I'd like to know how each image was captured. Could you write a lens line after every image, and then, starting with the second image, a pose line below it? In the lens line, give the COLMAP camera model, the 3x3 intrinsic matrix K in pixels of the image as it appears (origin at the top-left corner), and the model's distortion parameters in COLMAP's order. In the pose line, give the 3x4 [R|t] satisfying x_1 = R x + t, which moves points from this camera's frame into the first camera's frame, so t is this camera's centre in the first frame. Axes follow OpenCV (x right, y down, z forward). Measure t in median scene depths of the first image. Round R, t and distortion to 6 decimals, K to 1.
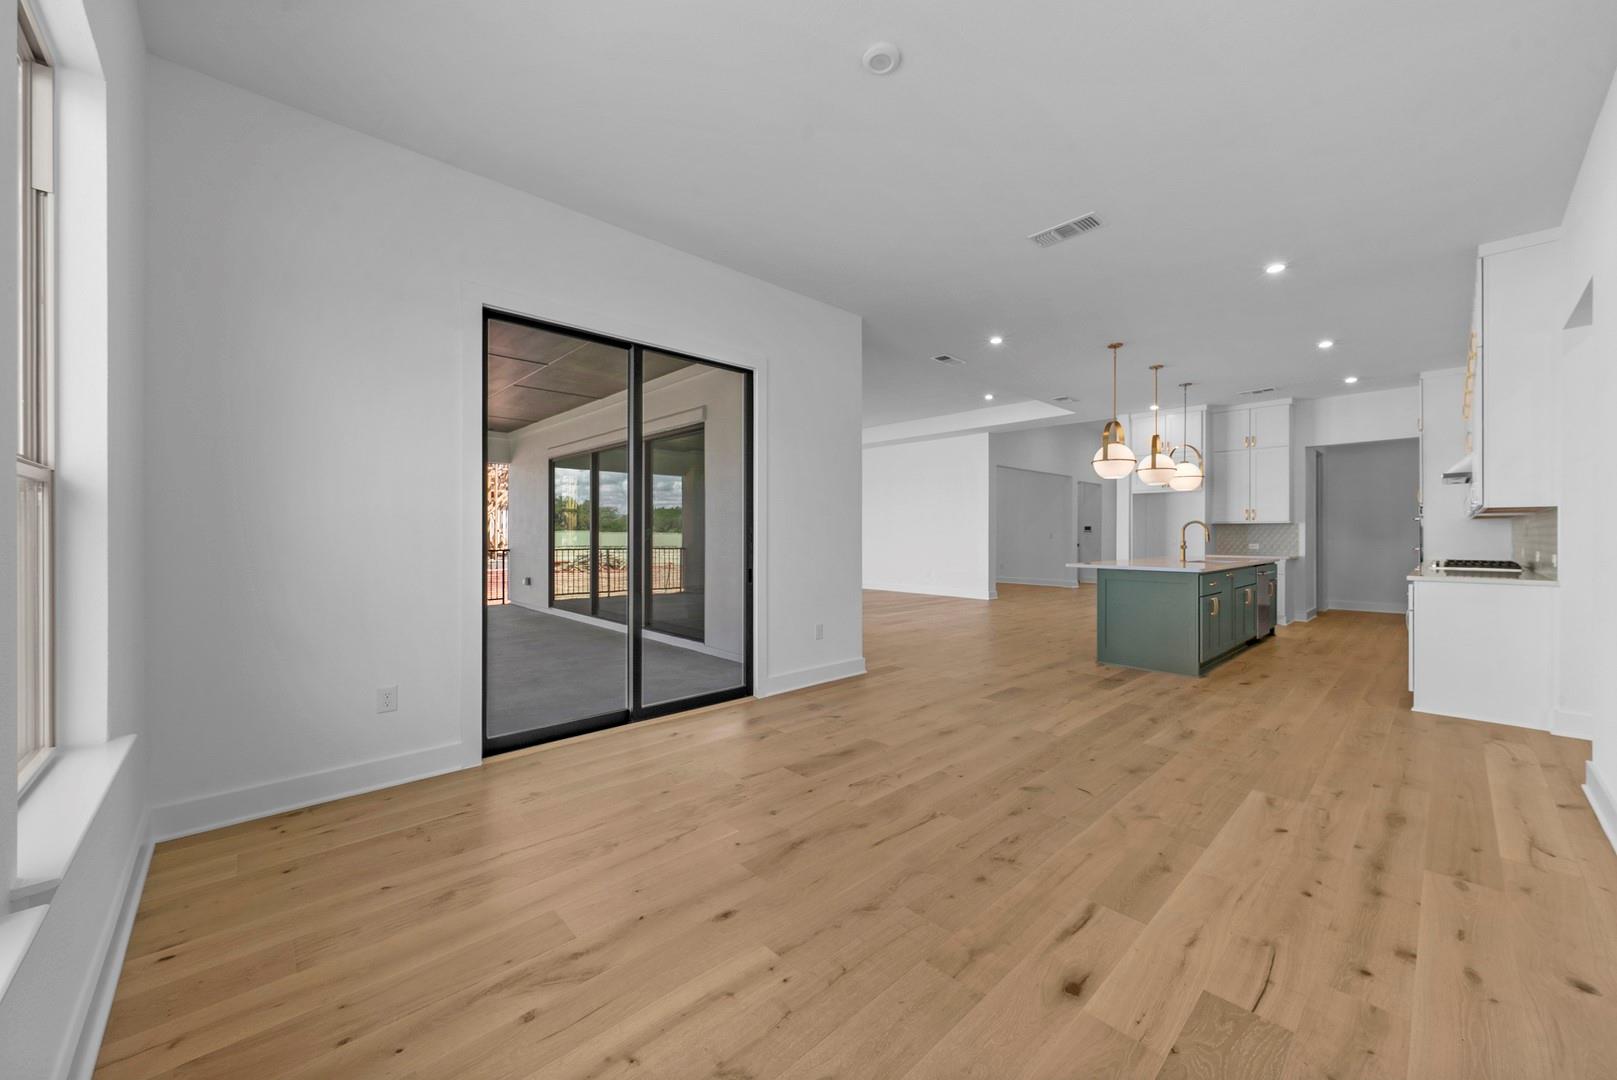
lens RADIAL K [[621.4, 0, 797.5], [0, 621.4, 535.1], [0, 0, 1]] dist [0.000746, 0.000054]
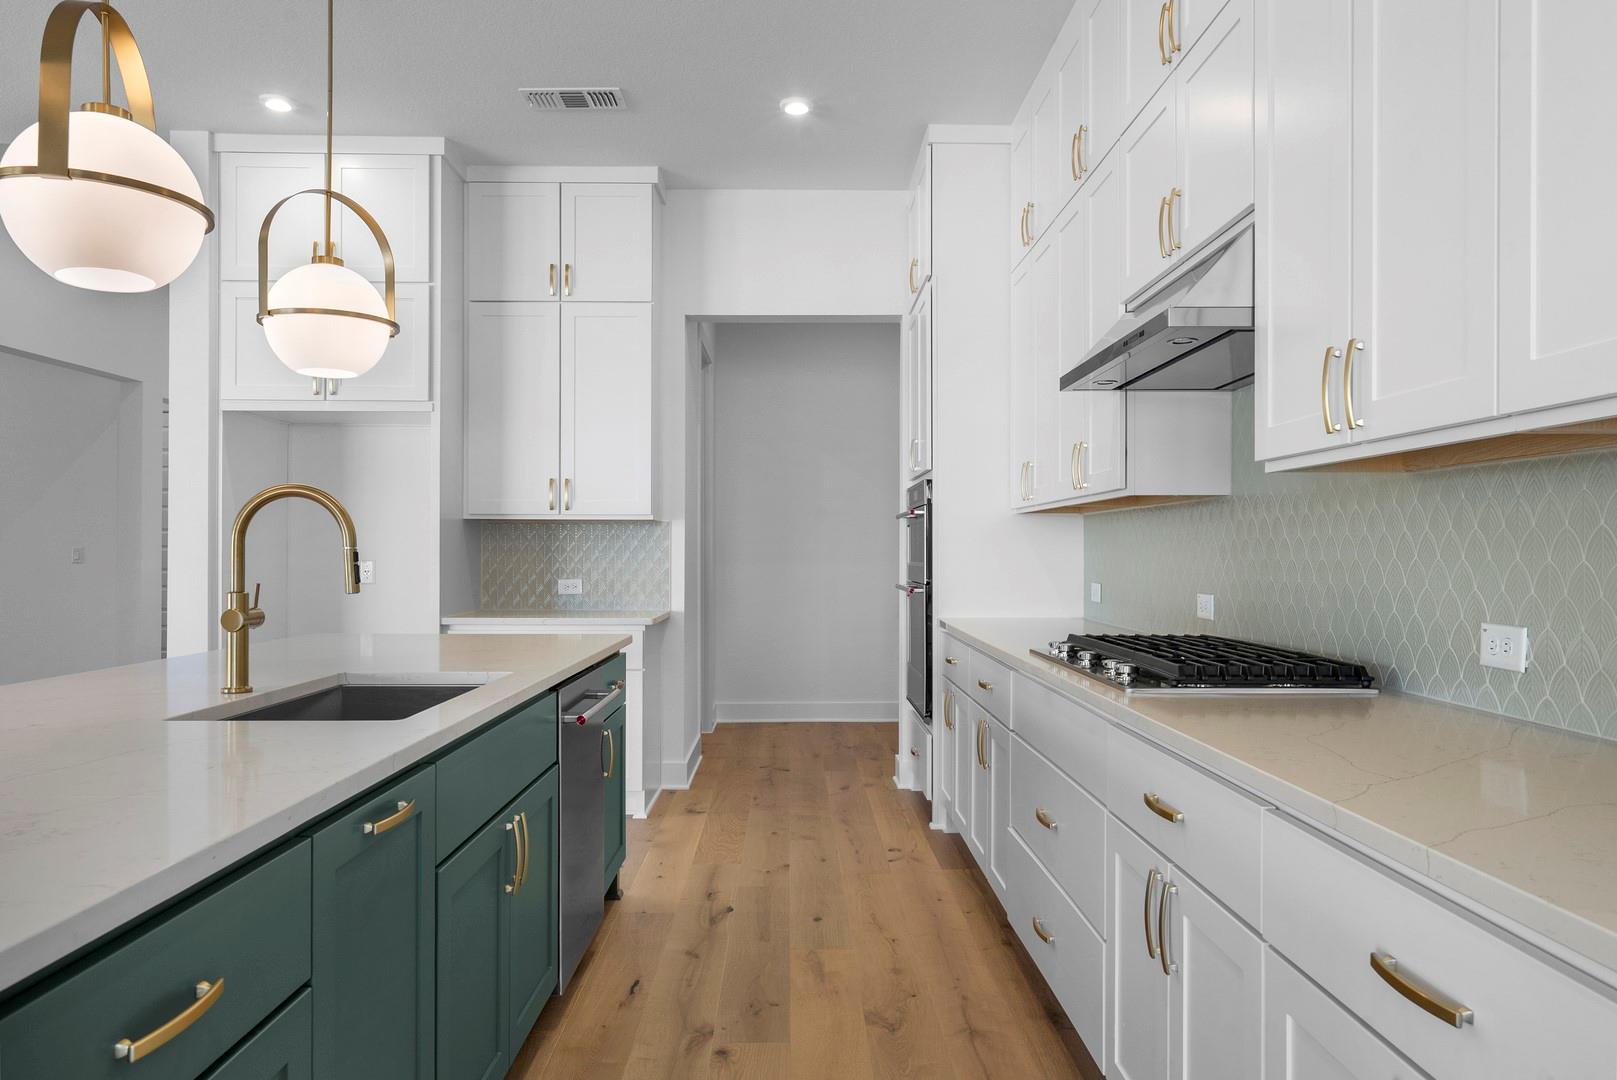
lens RADIAL K [[1109.6, 0, 805.0], [0, 1109.6, 546.2], [0, 0, 1]] dist [0.024857, -0.001907]
pose [[0.679638, 0.004053, 0.733536, 0.378923], [-0.002028, 0.999991, -0.003646, -0.002590], [-0.733545, 0.000991, 0.679640, 0.496051]]
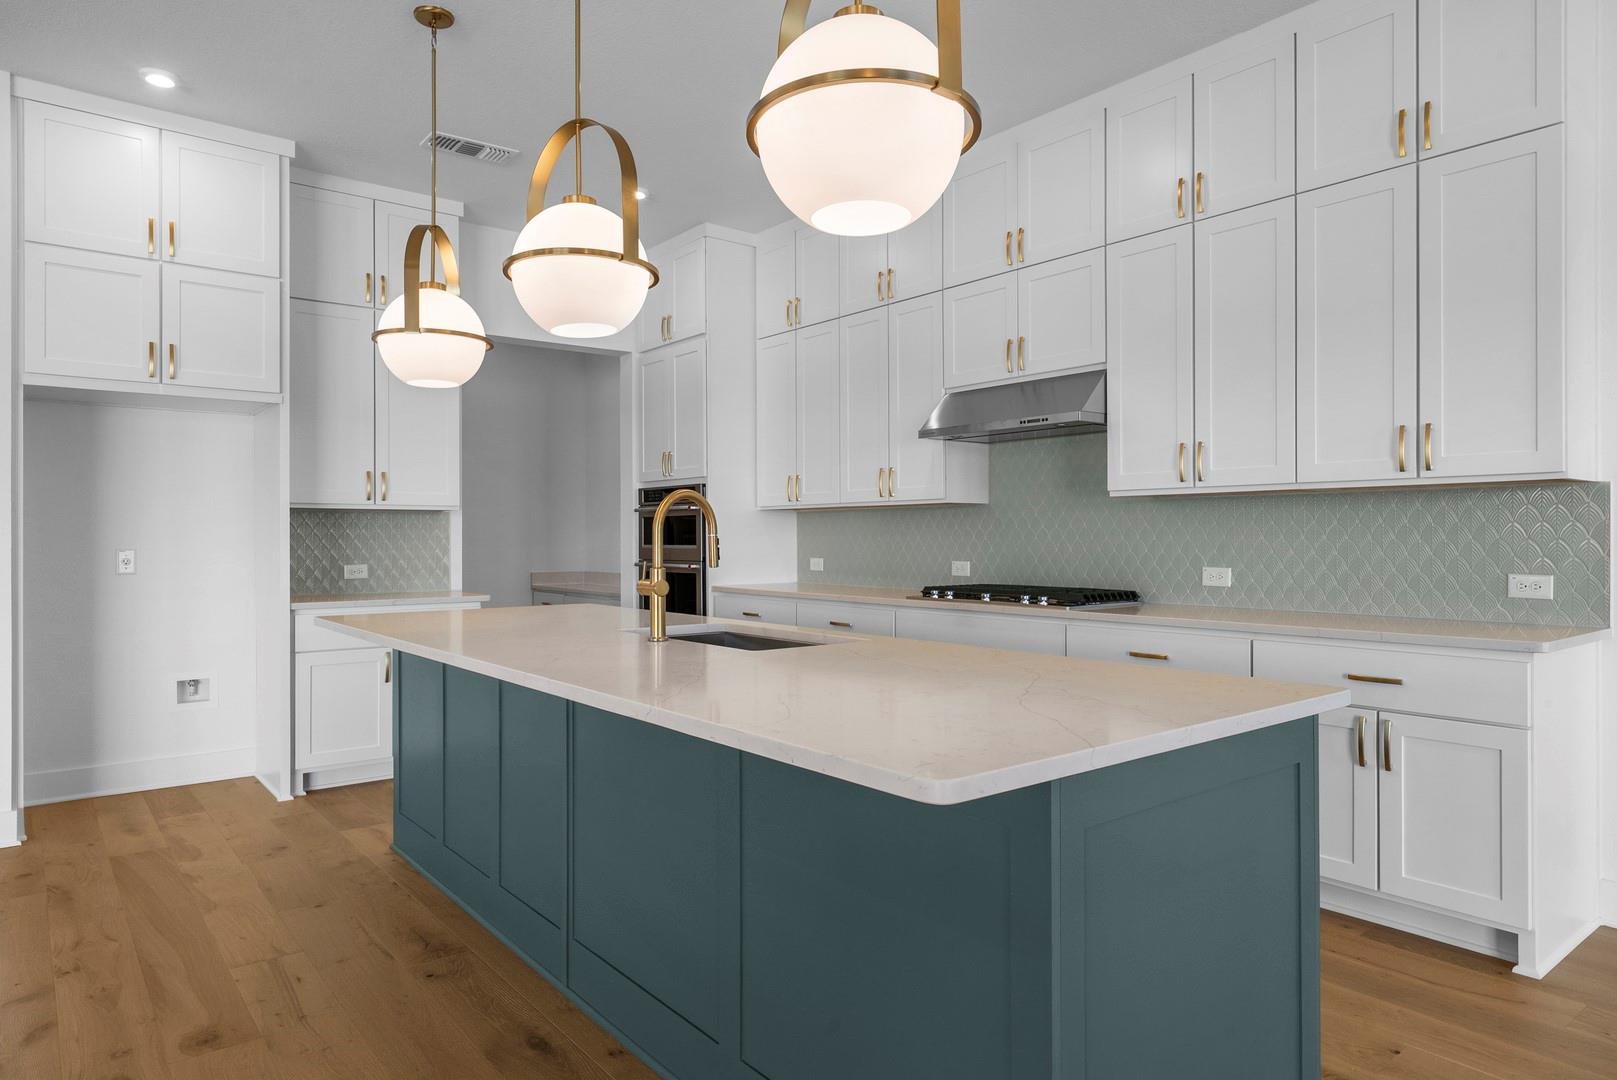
lens RADIAL K [[968.2, 0, 811.4], [0, 968.2, 540.4], [0, 0, 1]] dist [-0.015069, 0.000224]
pose [[0.060276, -0.004935, 0.998170, 0.173919], [0.002274, 0.999986, 0.004807, -0.002814], [-0.998179, 0.001981, 0.060286, 0.717041]]
